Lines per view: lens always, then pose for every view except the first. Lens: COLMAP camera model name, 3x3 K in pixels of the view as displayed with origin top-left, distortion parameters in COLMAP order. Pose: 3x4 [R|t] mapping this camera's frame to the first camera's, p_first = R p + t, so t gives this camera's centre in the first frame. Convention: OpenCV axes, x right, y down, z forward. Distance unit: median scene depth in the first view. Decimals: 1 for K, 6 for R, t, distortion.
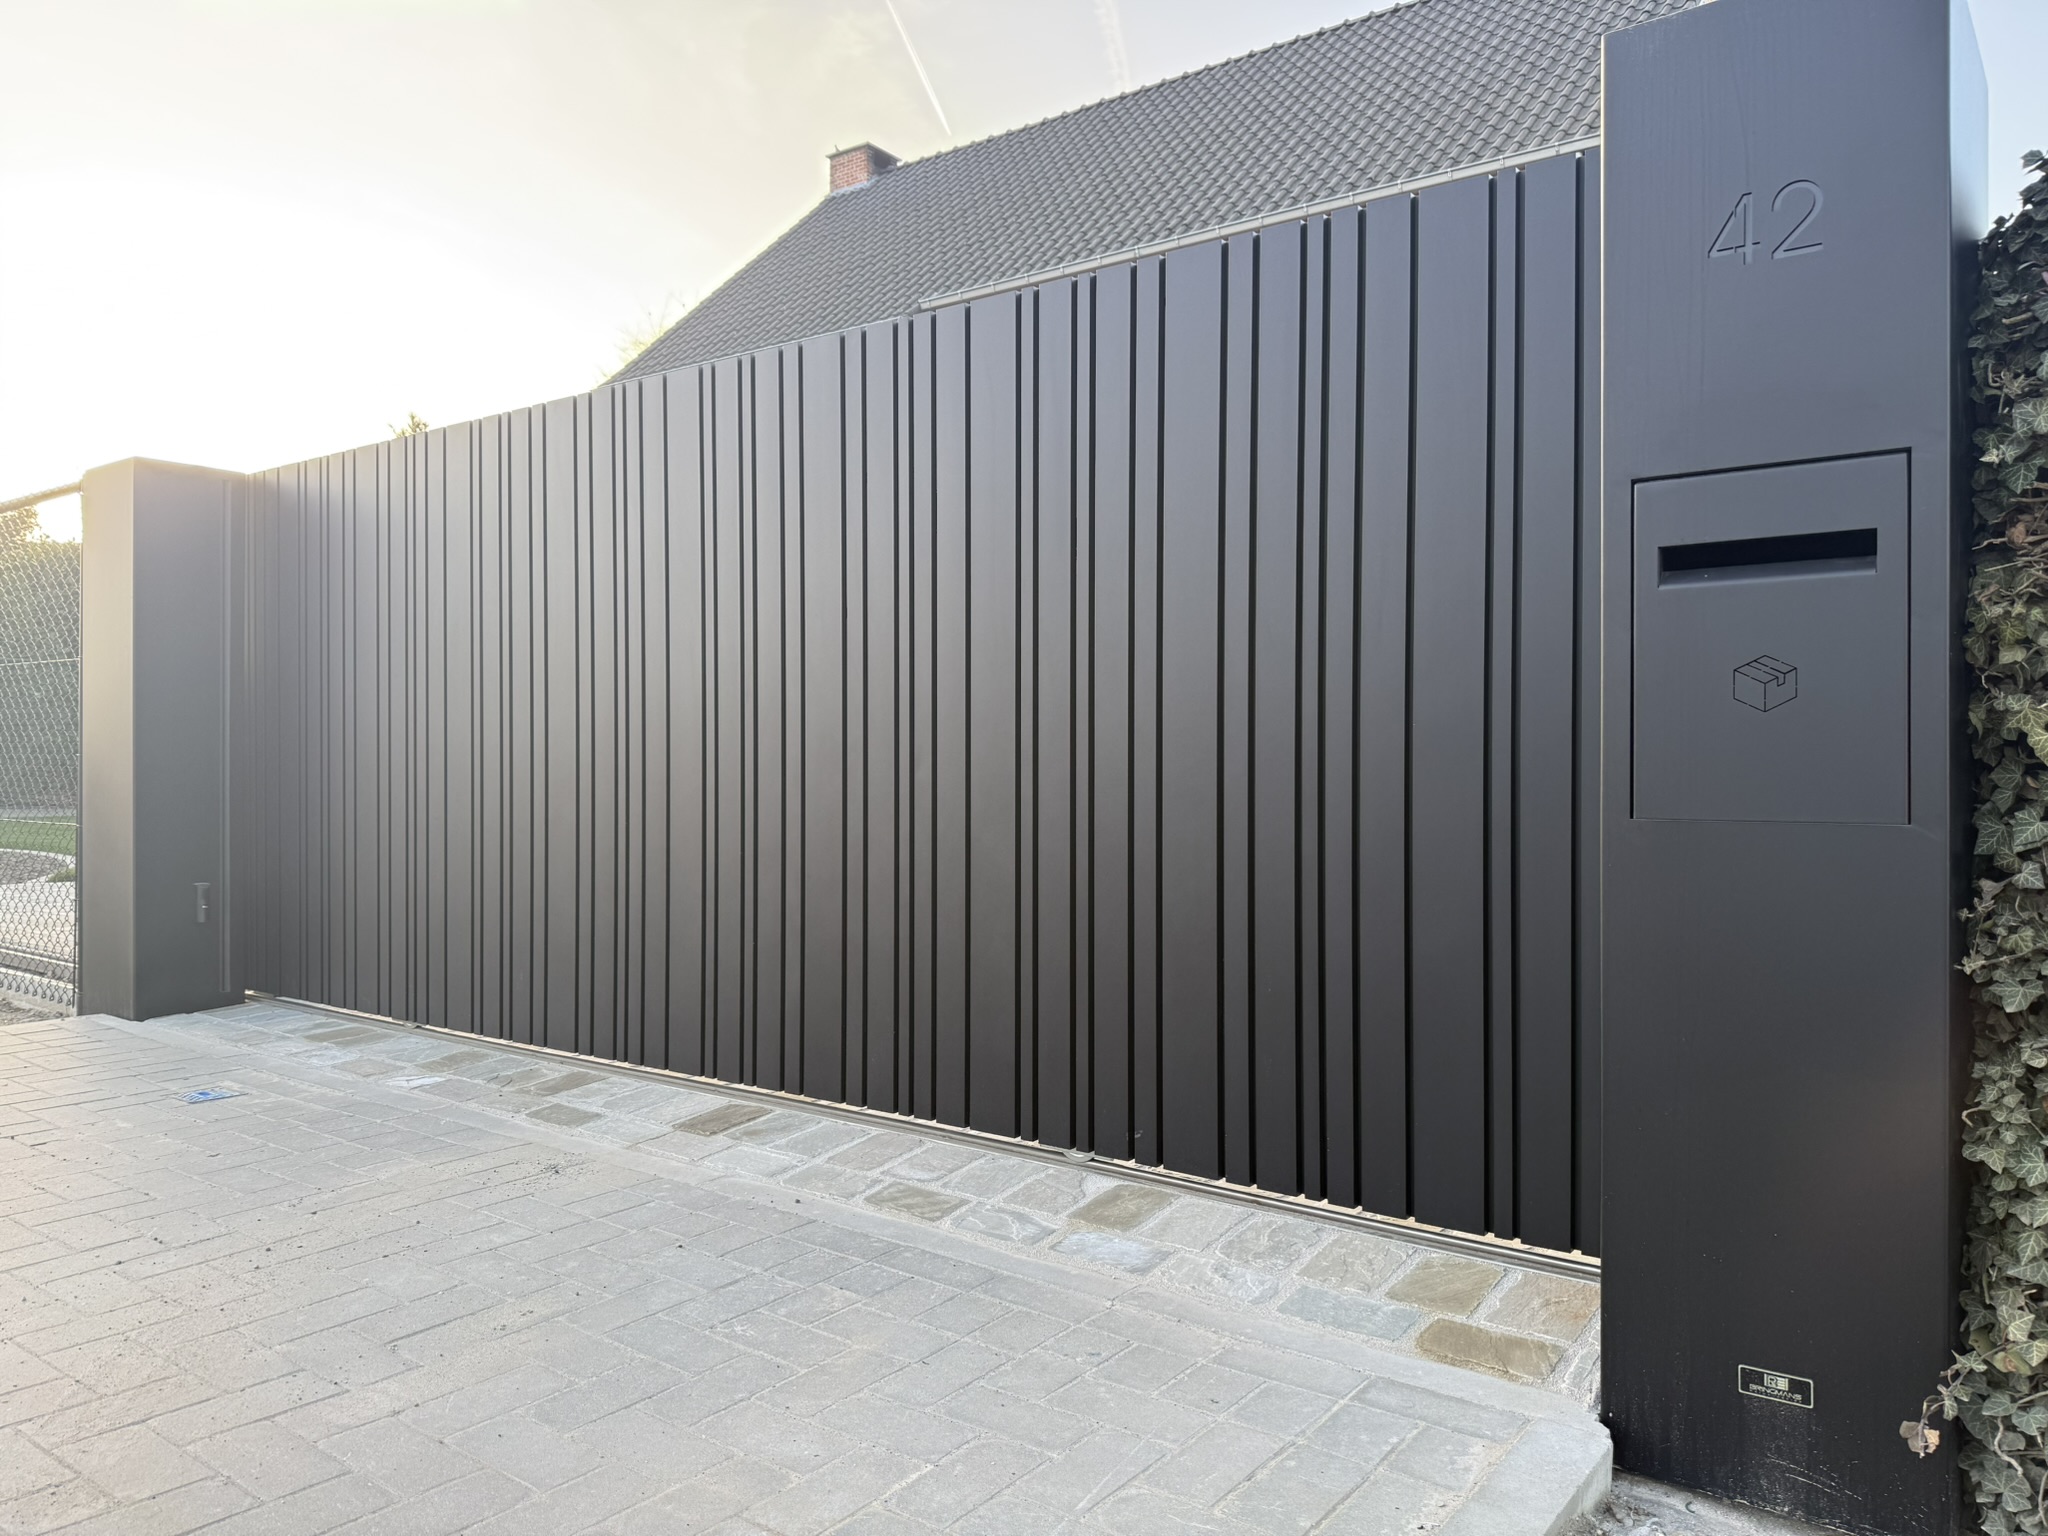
lens RADIAL K [[1438.1, 0, 1021.7], [0, 1438.1, 764.9], [0, 0, 1]] dist [0.011254, -0.014176]
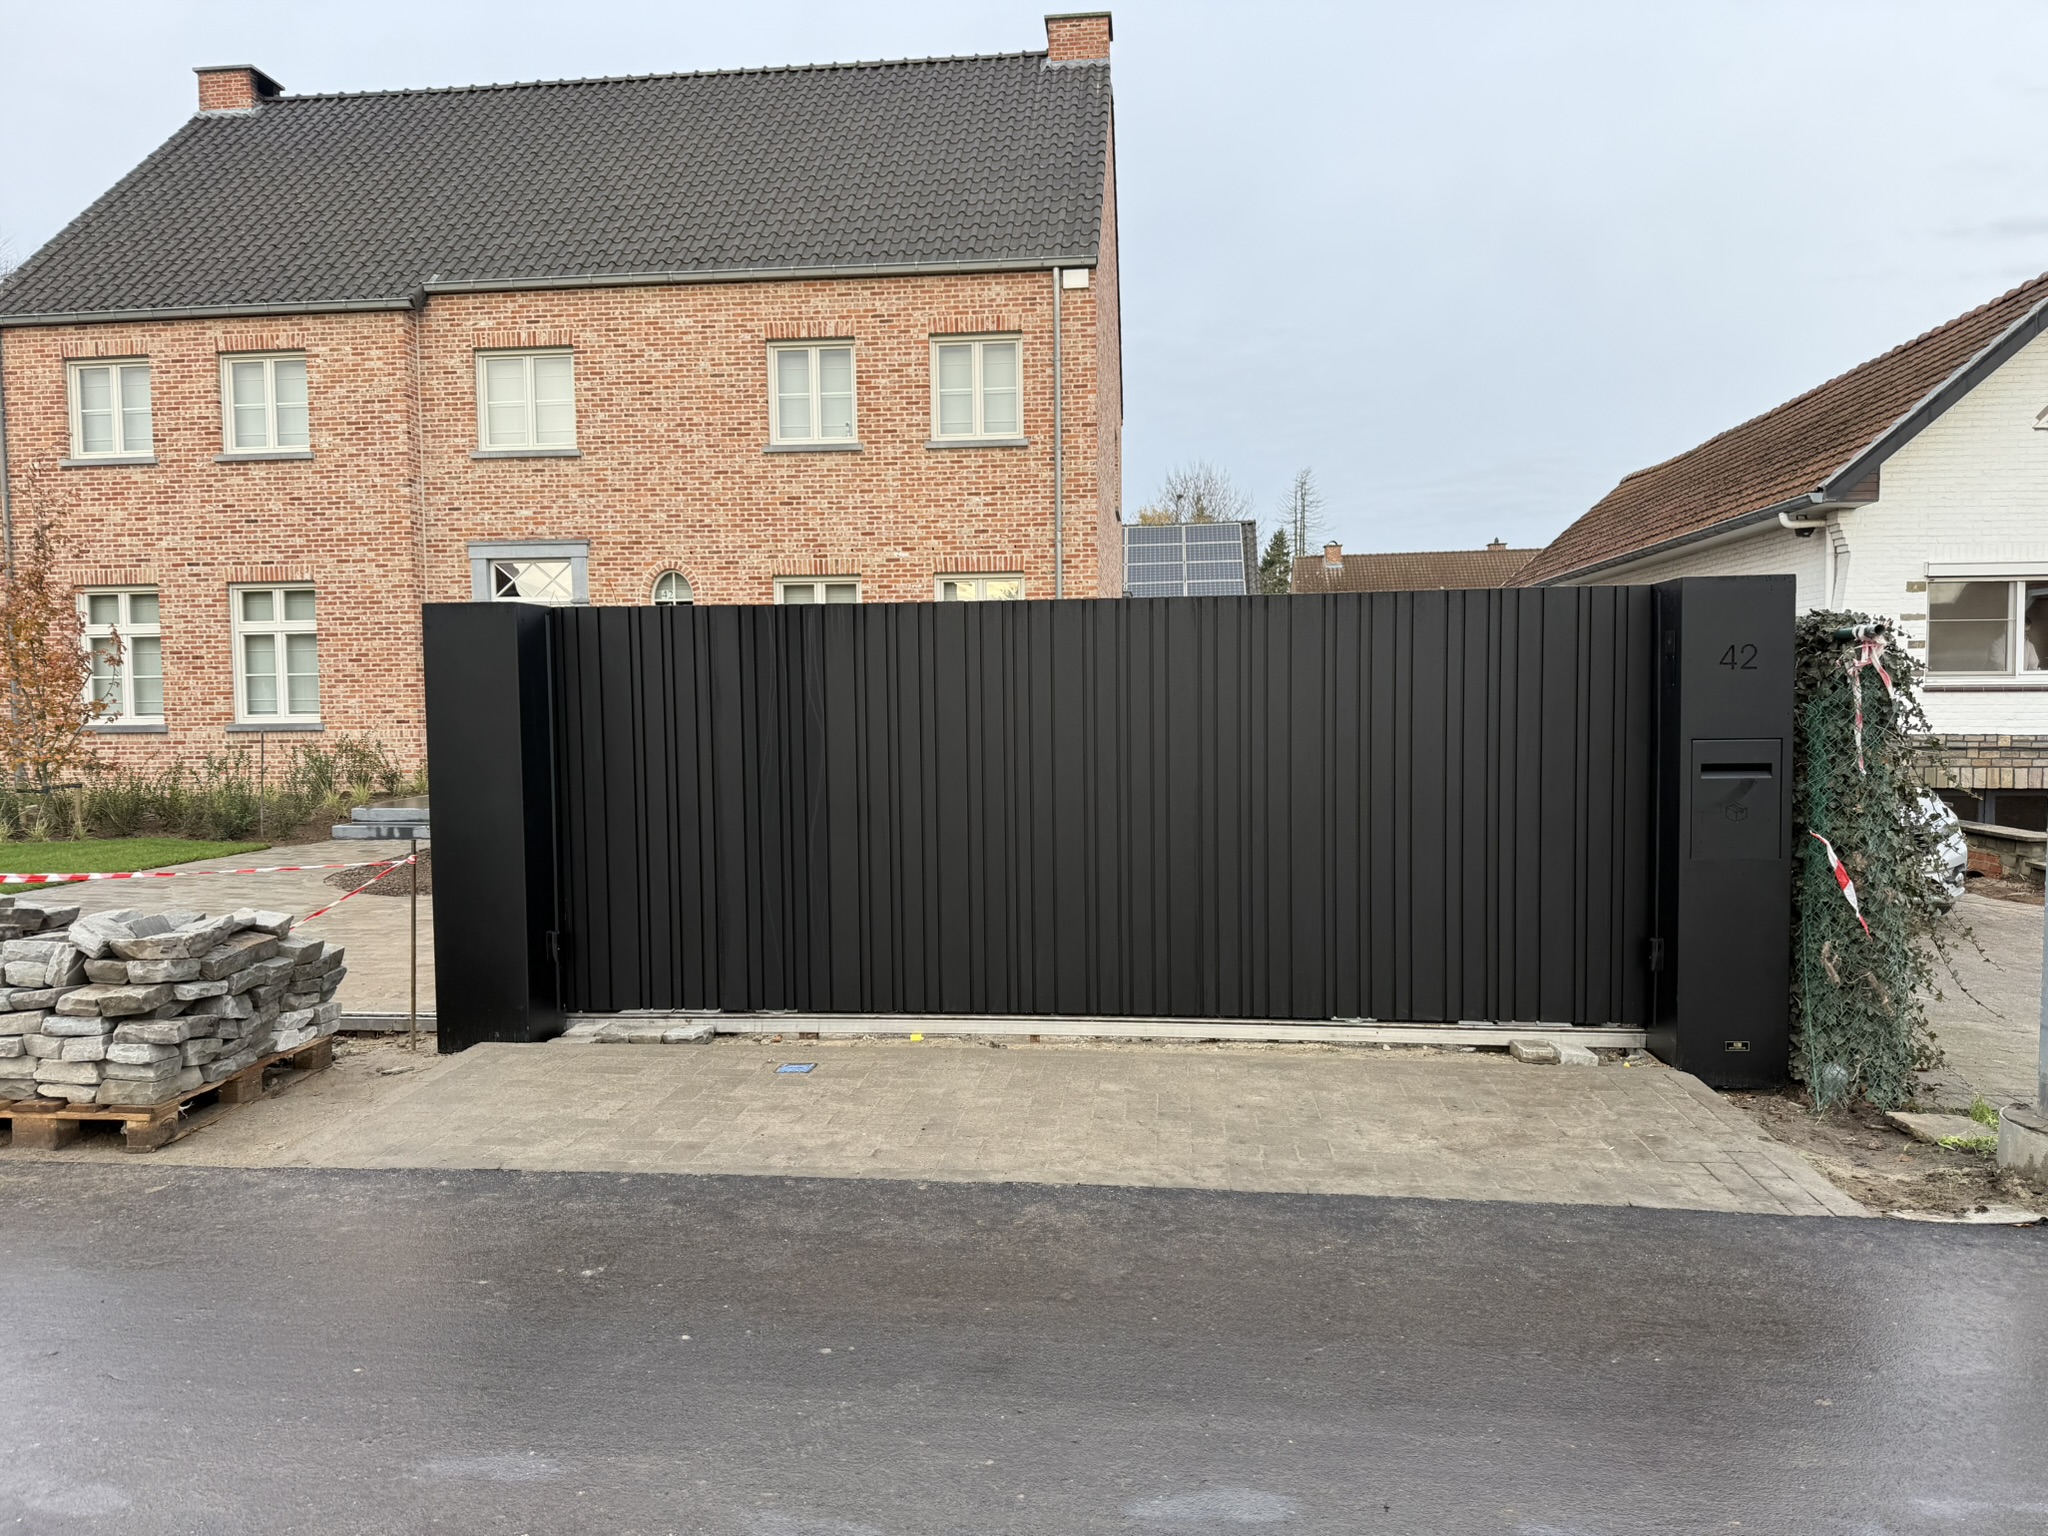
lens RADIAL K [[1430.3, 0, 1015.3], [0, 1430.3, 771.7], [0, 0, 1]] dist [0.044922, -0.062608]
pose [[0.859769, -0.038713, 0.509214, -0.185852], [0.012854, 0.998447, 0.054205, -0.026188], [-0.510522, -0.040059, 0.858931, -0.064398]]
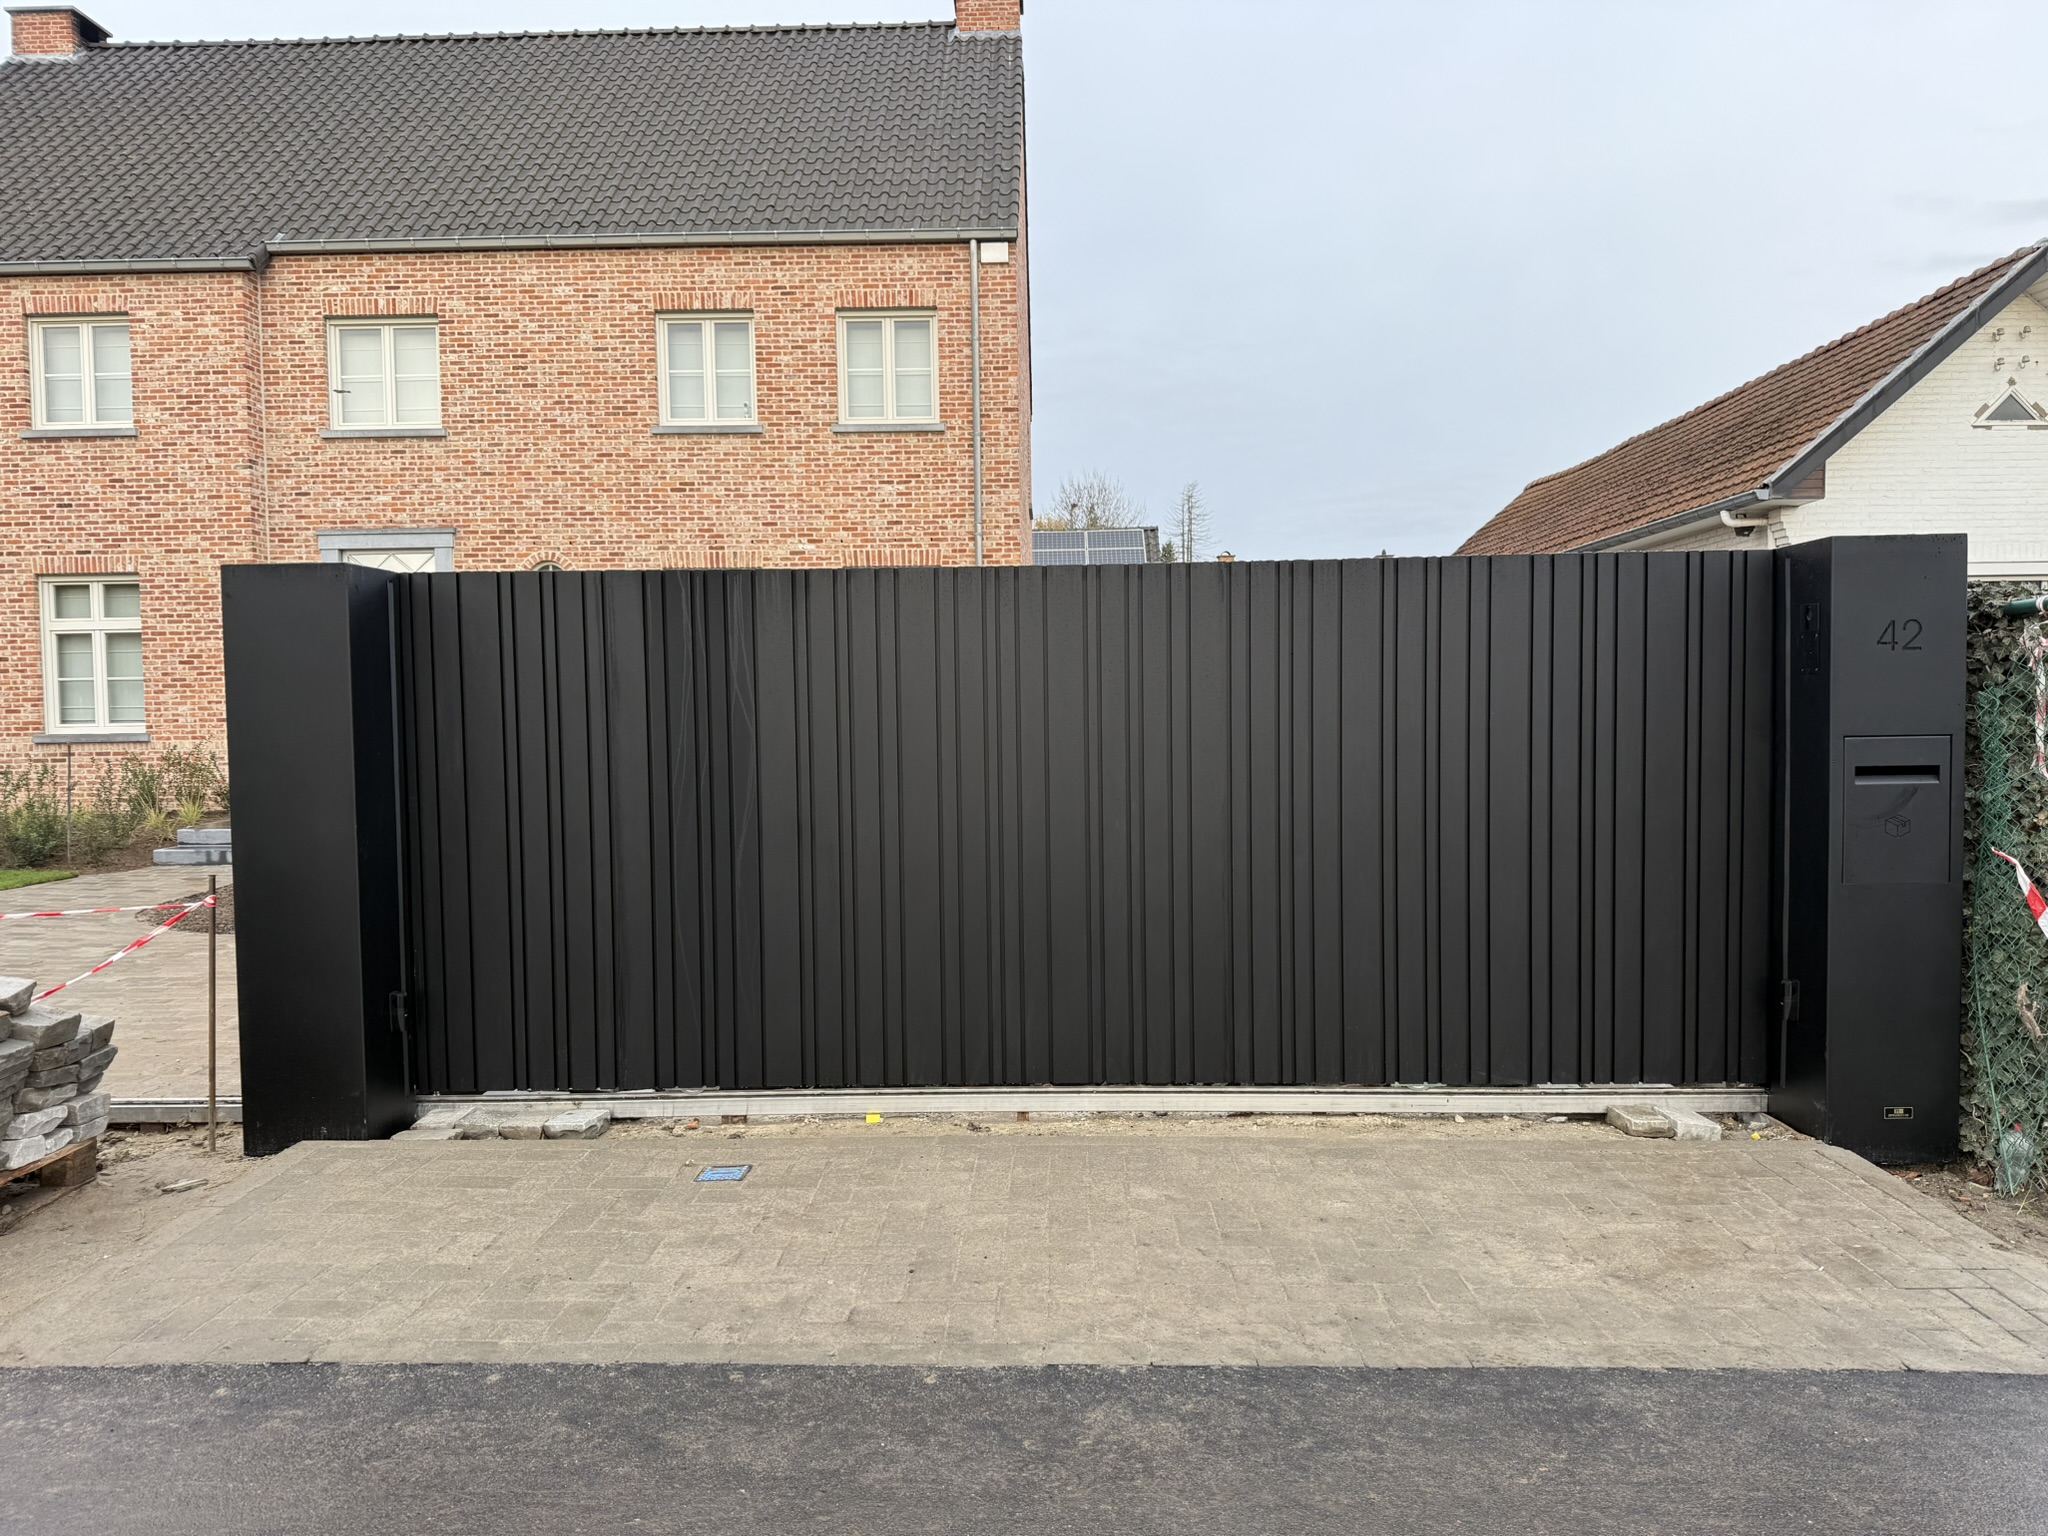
lens RADIAL K [[1438.1, 0, 1021.7], [0, 1438.1, 764.9], [0, 0, 1]] dist [0.011254, -0.014176]
pose [[0.814218, -0.036745, 0.579395, -0.169996], [0.014684, 0.998979, 0.042719, -0.023204], [-0.580374, -0.026275, 0.813926, -0.008955]]
